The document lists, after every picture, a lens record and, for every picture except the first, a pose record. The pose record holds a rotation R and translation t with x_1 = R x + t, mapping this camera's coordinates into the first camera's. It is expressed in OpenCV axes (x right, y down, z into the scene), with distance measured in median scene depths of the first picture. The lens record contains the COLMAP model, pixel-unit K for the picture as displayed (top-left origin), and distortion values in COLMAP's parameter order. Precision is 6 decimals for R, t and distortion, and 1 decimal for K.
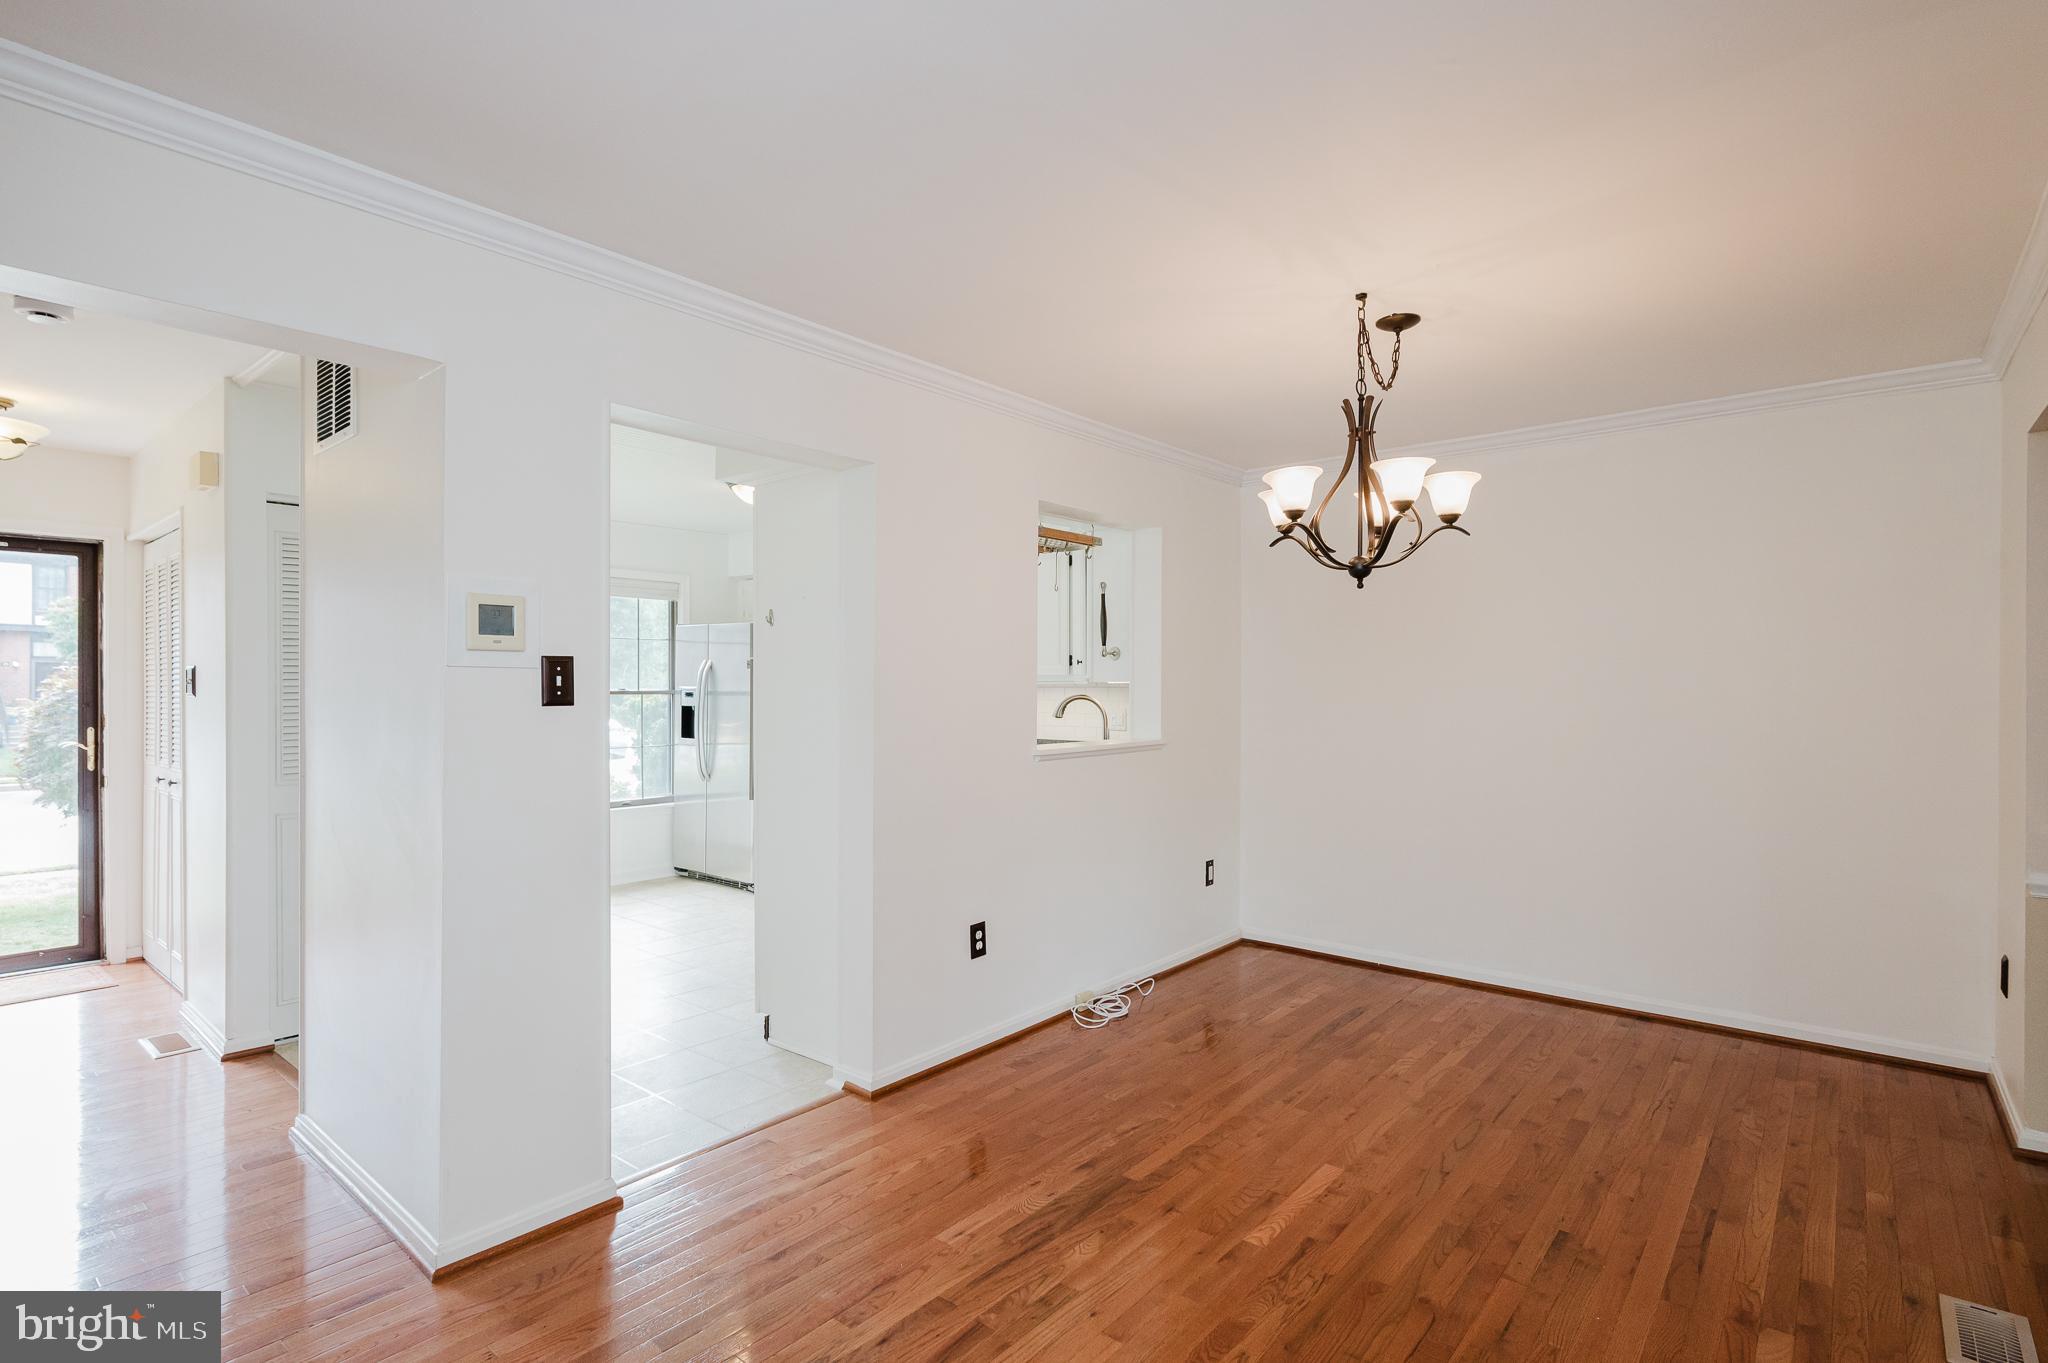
lens RADIAL K [[1006.9, 0, 1033.0], [0, 1006.9, 689.8], [0, 0, 1]] dist [0.003217, -0.003214]
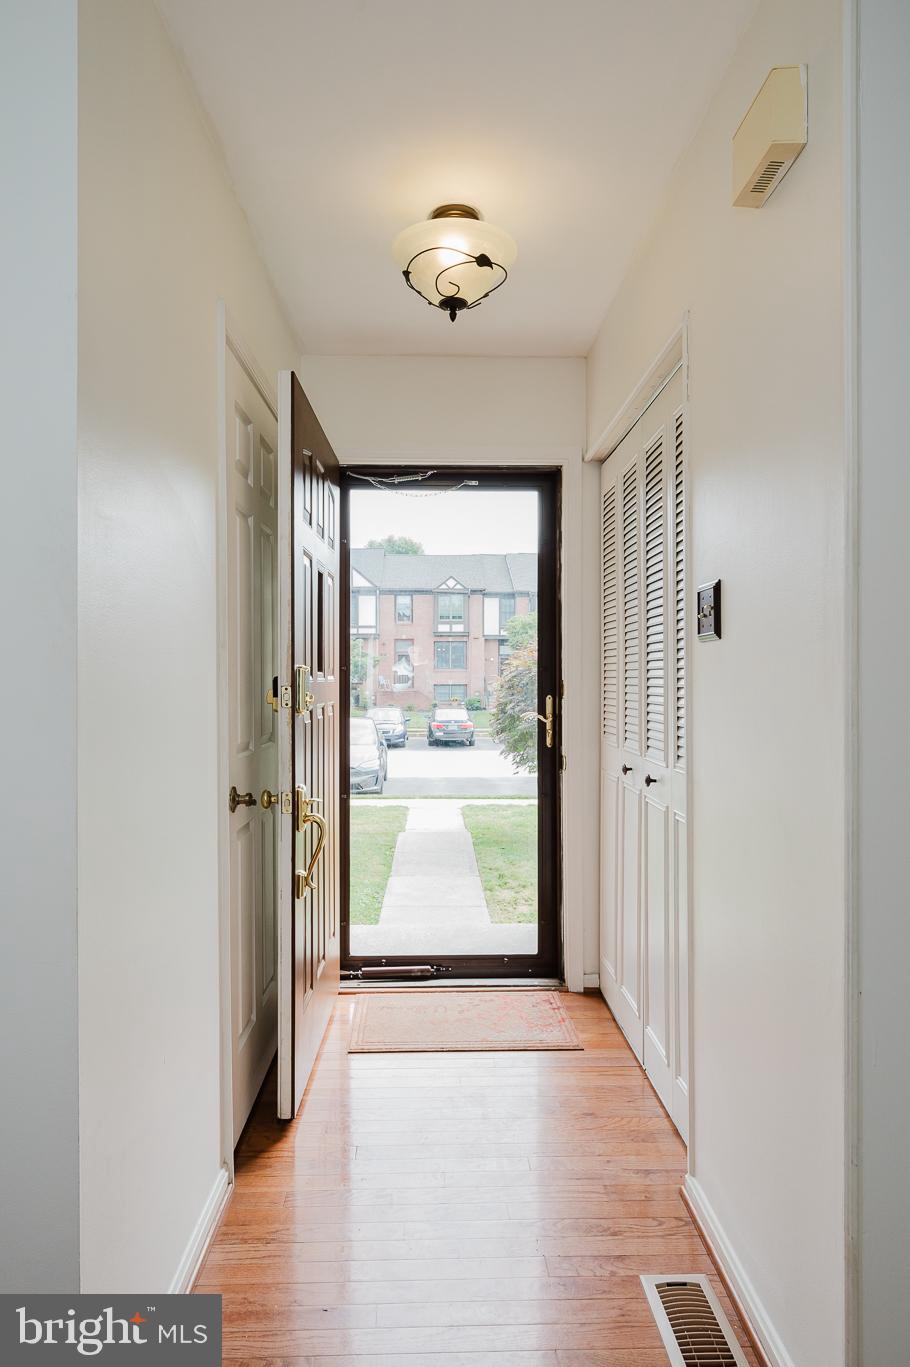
lens RADIAL K [[840.7, 0, 455.0], [0, 840.7, 683.5], [0, 0, 1]] dist [0.005249, 0.003246]
pose [[0.671218, 0.005153, -0.741242, -0.476495], [0.001773, 0.999962, 0.008557, 0.021485], [0.741258, -0.007058, 0.671183, 0.479723]]
